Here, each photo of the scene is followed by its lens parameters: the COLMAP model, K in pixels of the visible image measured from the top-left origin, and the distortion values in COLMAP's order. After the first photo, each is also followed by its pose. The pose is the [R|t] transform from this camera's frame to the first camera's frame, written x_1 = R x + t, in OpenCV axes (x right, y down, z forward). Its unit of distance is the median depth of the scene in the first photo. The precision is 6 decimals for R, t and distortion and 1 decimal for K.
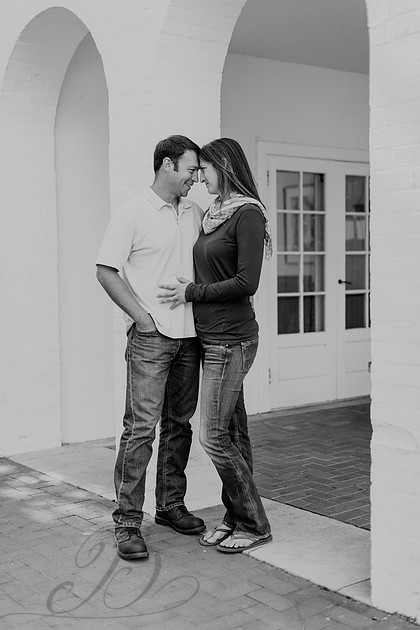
lens RADIAL K [[939.8, 0, 209.4], [0, 939.8, 316.6], [0, 0, 1]] dist [0.038659, 0.004136]
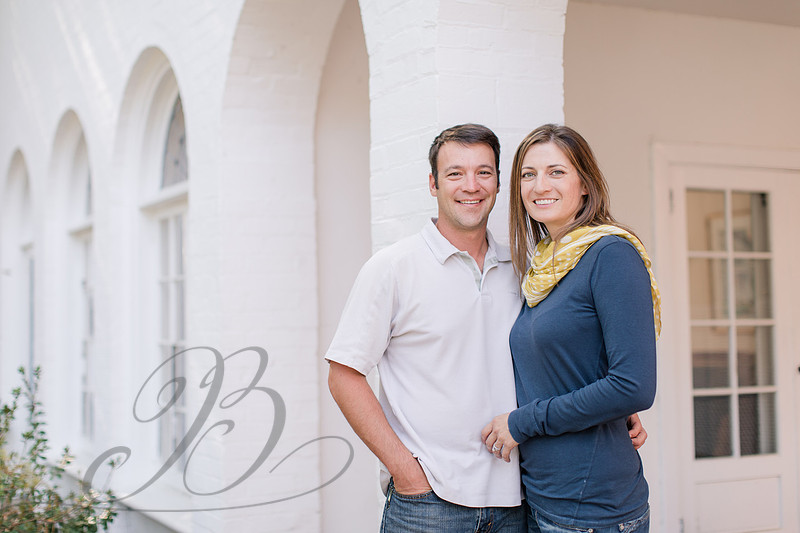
lens RADIAL K [[1140.7, 0, 386.5], [0, 1140.7, 247.5], [0, 0, 1]] dist [0.030356, -0.012775]
pose [[0.978395, -0.014627, -0.206228, 0.033700], [-0.009016, 0.993527, -0.113241, -0.031383], [0.206550, 0.112654, 0.971929, 0.240199]]
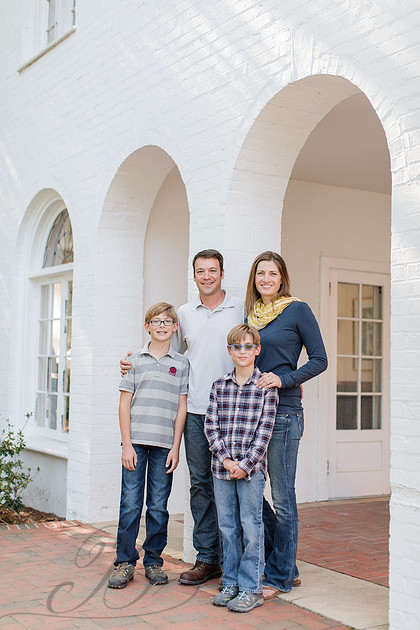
lens RADIAL K [[974.4, 0, 209.7], [0, 974.4, 315.4], [0, 0, 1]] dist [0.120634, 0.015283]
pose [[0.995592, 0.026598, -0.089938, 0.025018], [-0.037256, 0.992197, -0.118984, 0.028751], [0.086071, 0.121811, 0.988814, -0.163599]]
